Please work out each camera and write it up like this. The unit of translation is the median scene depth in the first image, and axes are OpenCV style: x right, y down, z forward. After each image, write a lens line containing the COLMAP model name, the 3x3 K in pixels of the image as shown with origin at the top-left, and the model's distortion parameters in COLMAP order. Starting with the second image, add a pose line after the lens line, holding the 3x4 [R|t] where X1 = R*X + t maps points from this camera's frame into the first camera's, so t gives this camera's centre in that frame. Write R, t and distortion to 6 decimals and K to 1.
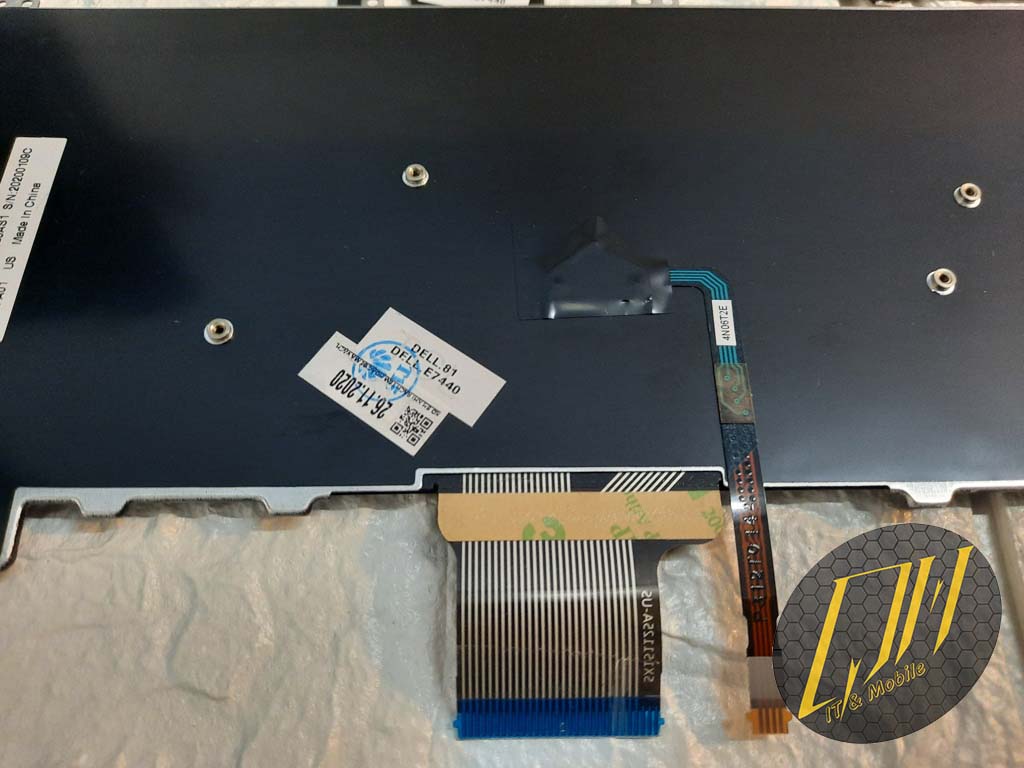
lens RADIAL K [[766.2, 0, 505.4], [0, 766.2, 386.8], [0, 0, 1]] dist [0.009357, -0.049796]
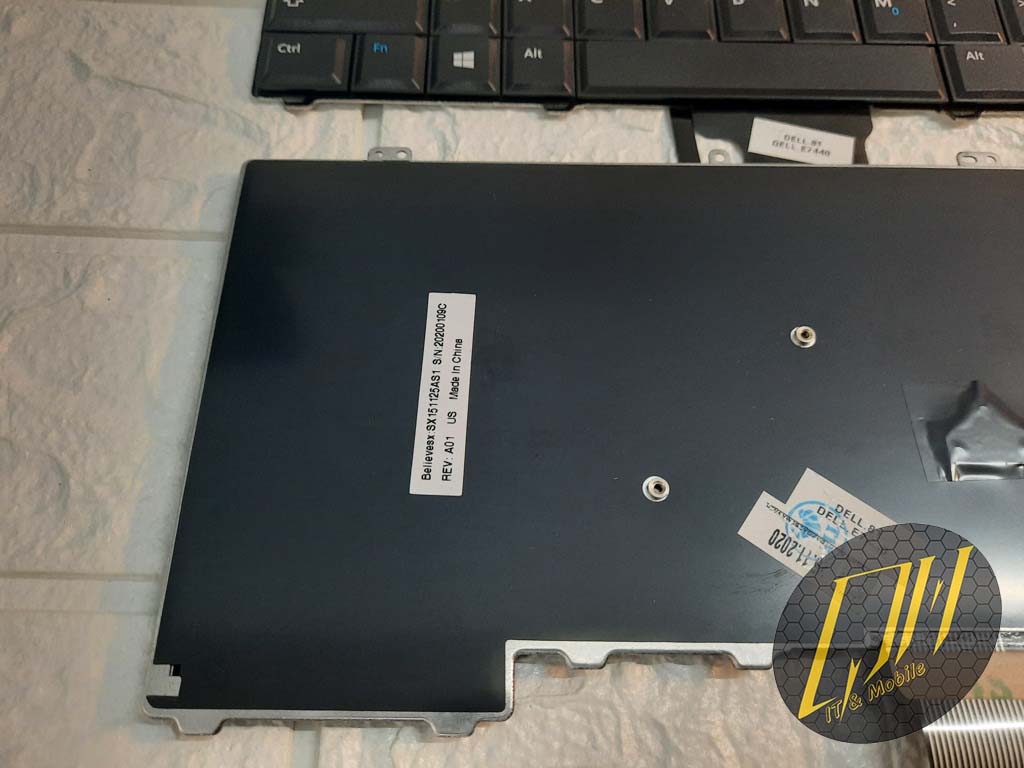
lens RADIAL K [[766.2, 0, 505.4], [0, 766.2, 386.8], [0, 0, 1]] dist [0.009357, -0.049796]
pose [[0.999625, 0.016510, -0.021825, -0.596187], [-0.016909, 0.999691, -0.018205, -0.204600], [0.021518, 0.018567, 0.999596, -0.112880]]
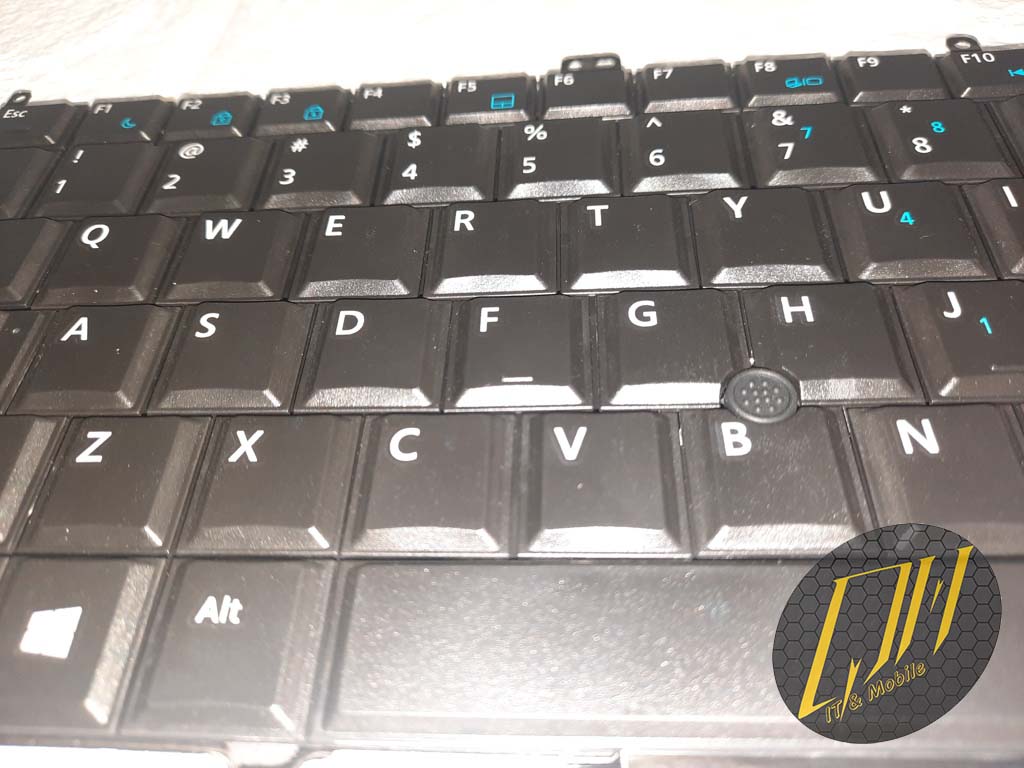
lens RADIAL K [[766.2, 0, 505.4], [0, 766.2, 386.8], [0, 0, 1]] dist [0.009357, -0.049796]
pose [[0.993554, -0.023291, -0.110938, -0.281856], [-0.010238, 0.956227, -0.292446, -0.898133], [0.112893, 0.291697, 0.949825, 0.799162]]
